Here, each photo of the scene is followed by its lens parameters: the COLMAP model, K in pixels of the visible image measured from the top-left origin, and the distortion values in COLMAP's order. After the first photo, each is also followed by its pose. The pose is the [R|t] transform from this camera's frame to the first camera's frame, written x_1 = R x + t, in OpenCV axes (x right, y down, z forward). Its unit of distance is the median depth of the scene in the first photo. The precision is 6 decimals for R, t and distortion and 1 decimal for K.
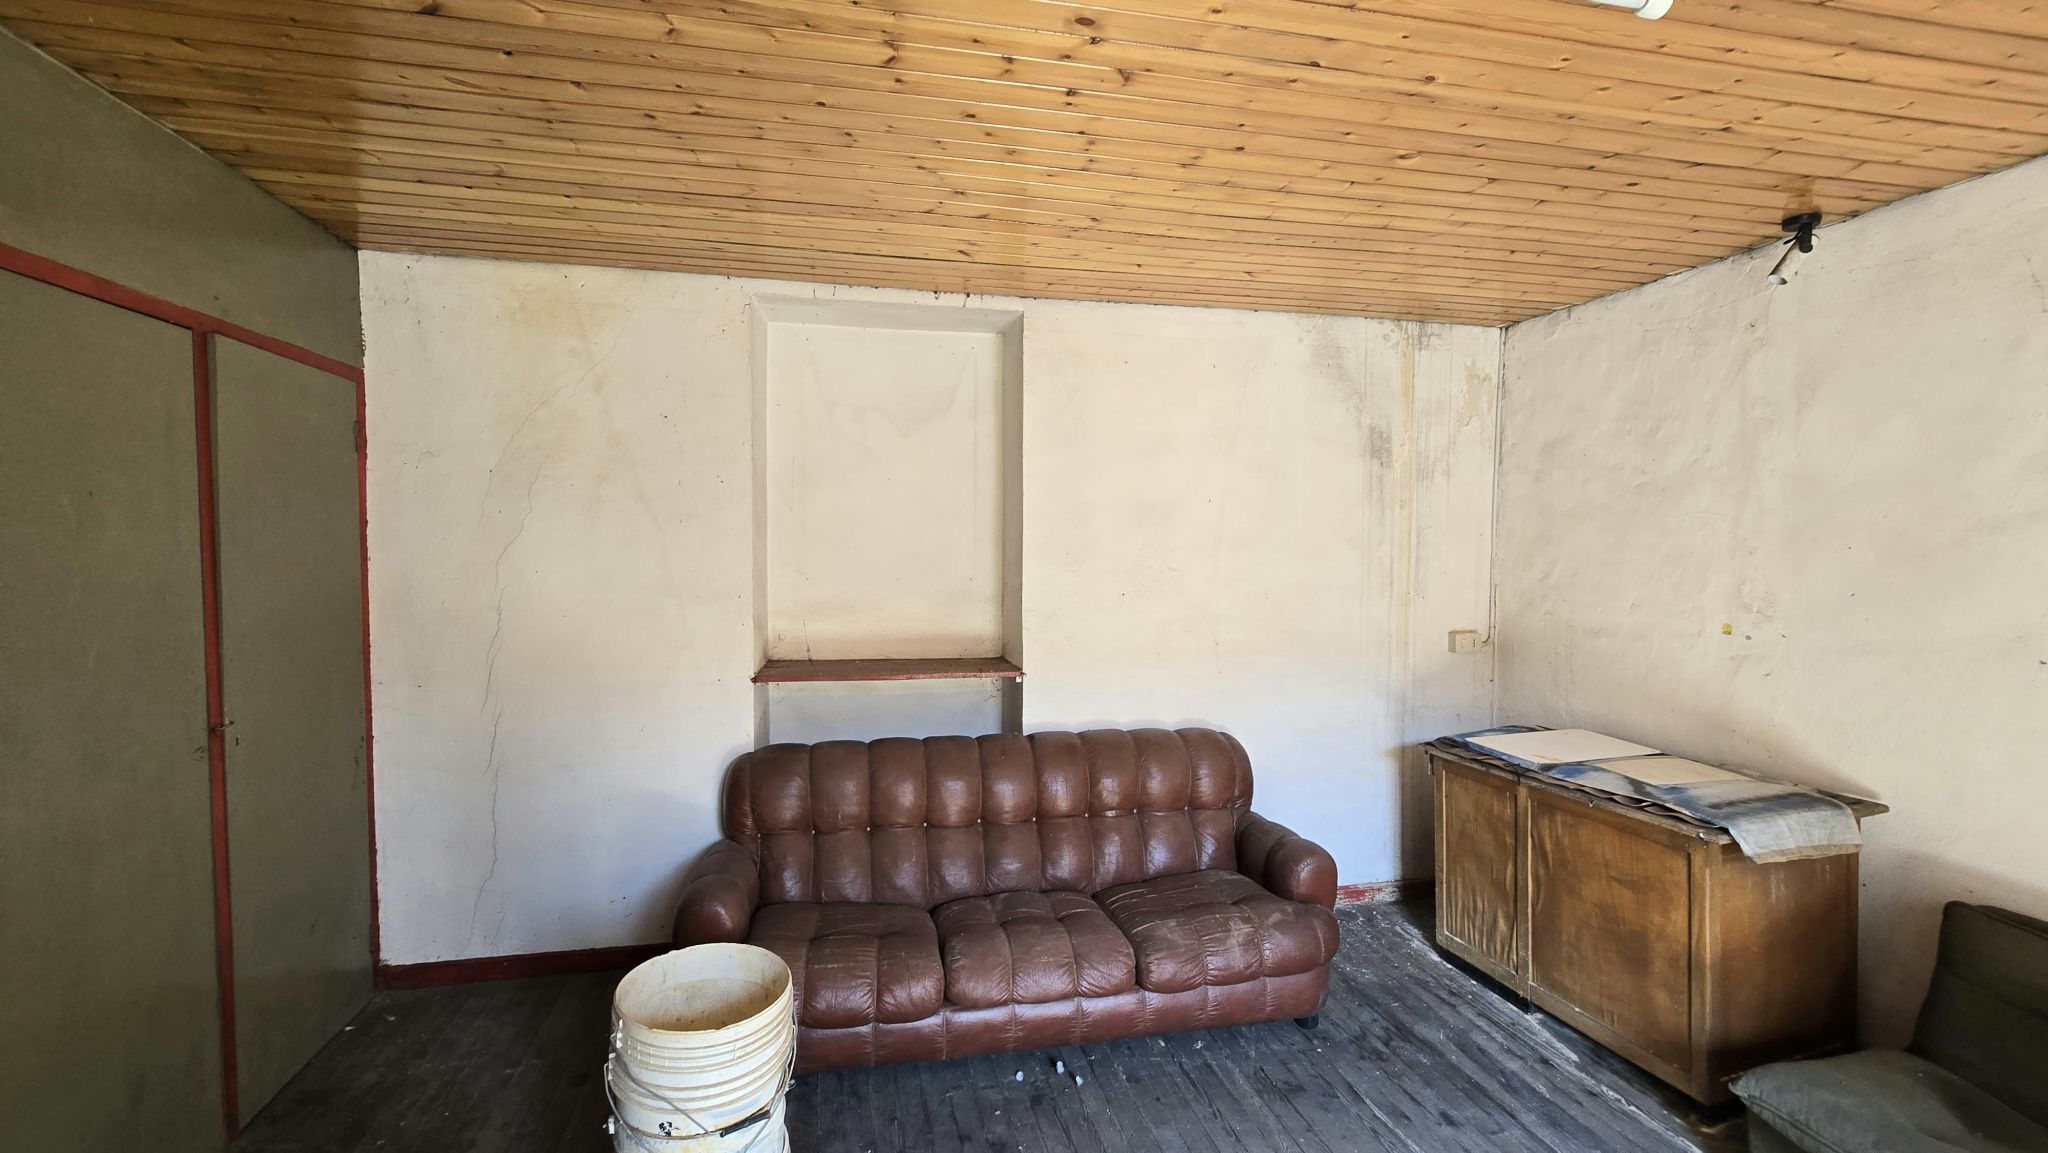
lens RADIAL K [[837.5, 0, 1044.0], [0, 837.5, 583.9], [0, 0, 1]] dist [-0.005271, -0.000414]
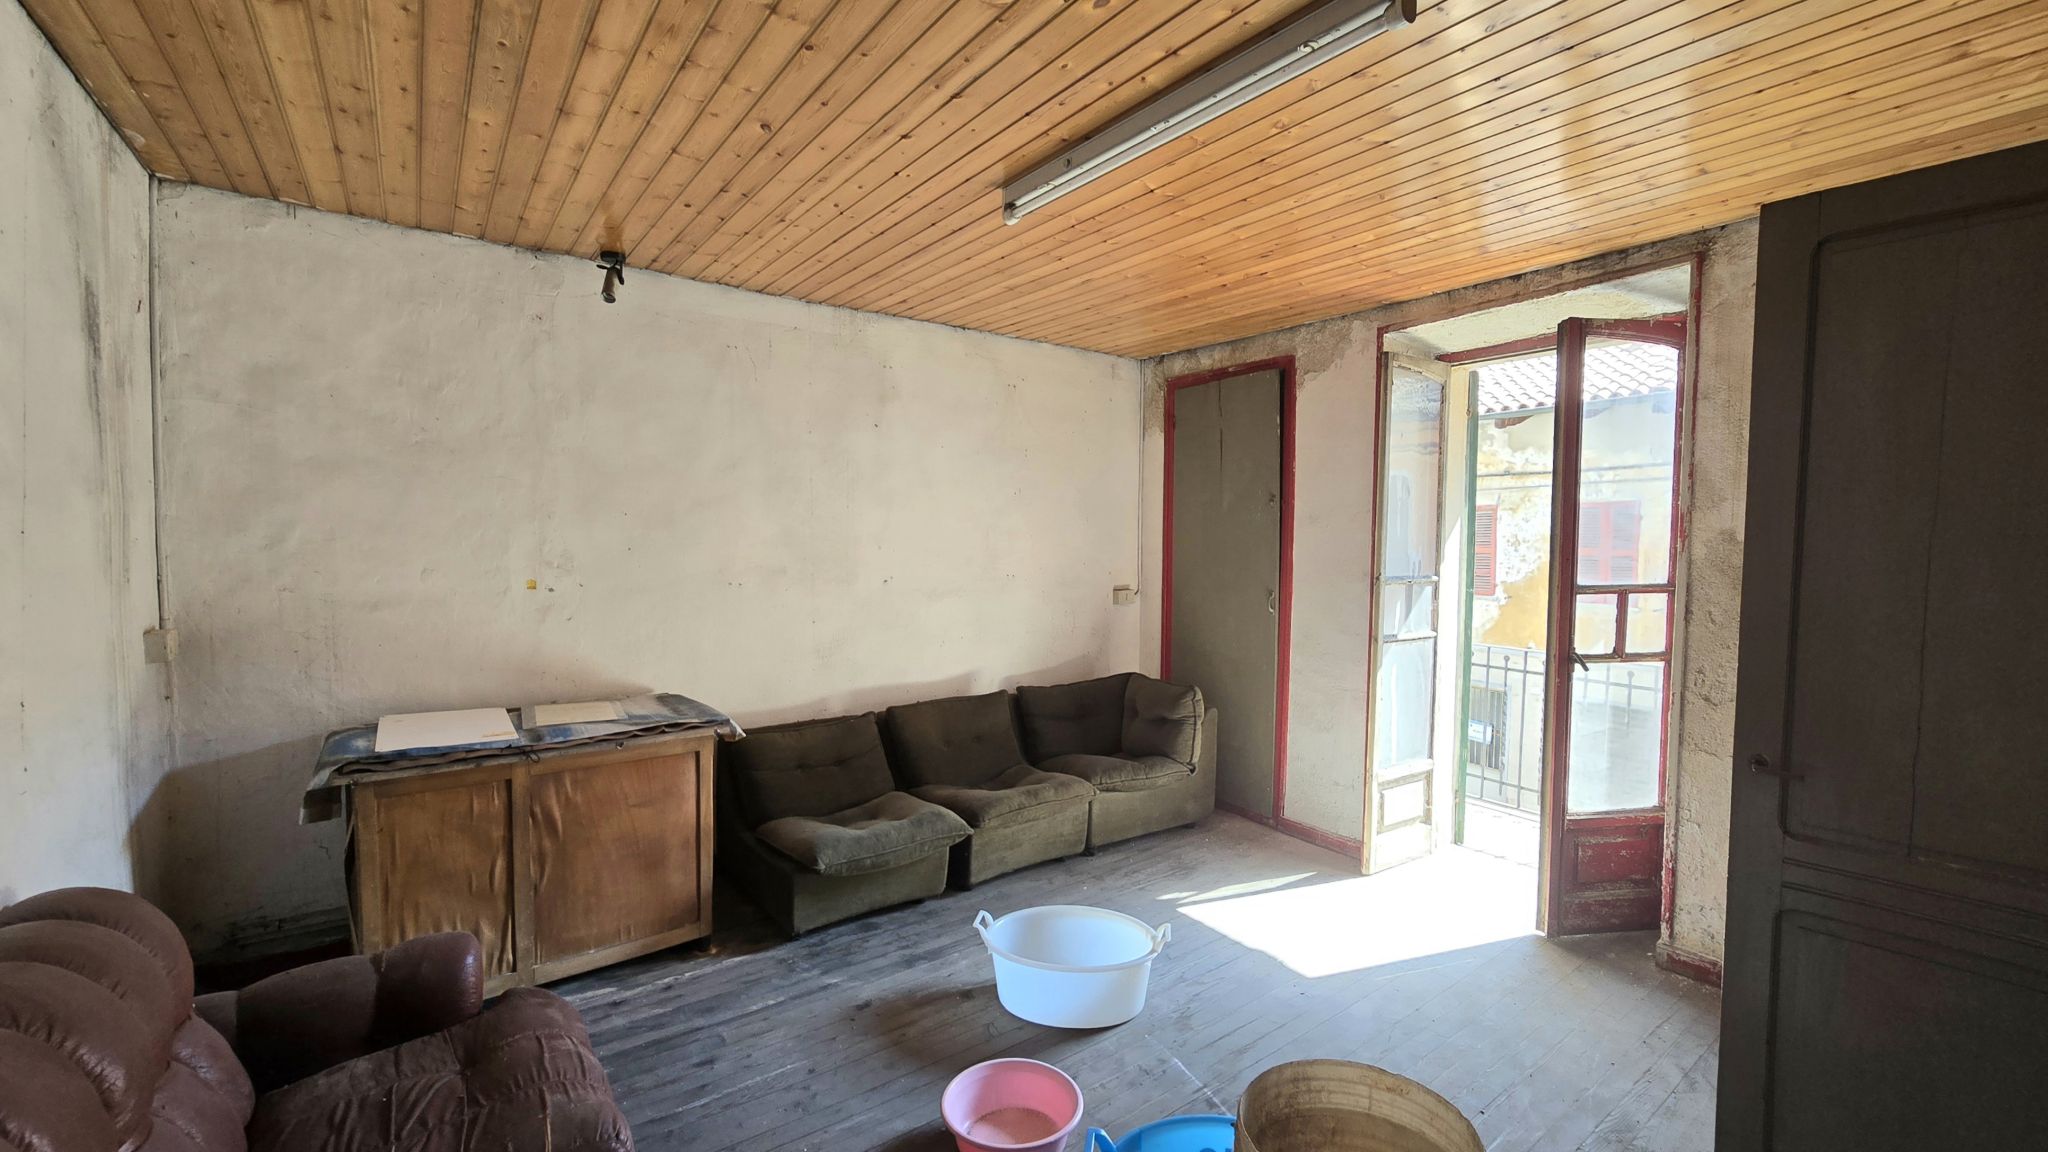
lens RADIAL K [[837.5, 0, 1044.0], [0, 837.5, 583.4], [0, 0, 1]] dist [-0.005271, -0.000414]
pose [[-0.387747, -0.060546, 0.919775, -0.490147], [0.023614, 0.996861, 0.075575, -0.016127], [-0.921463, 0.051023, -0.385100, 0.808559]]
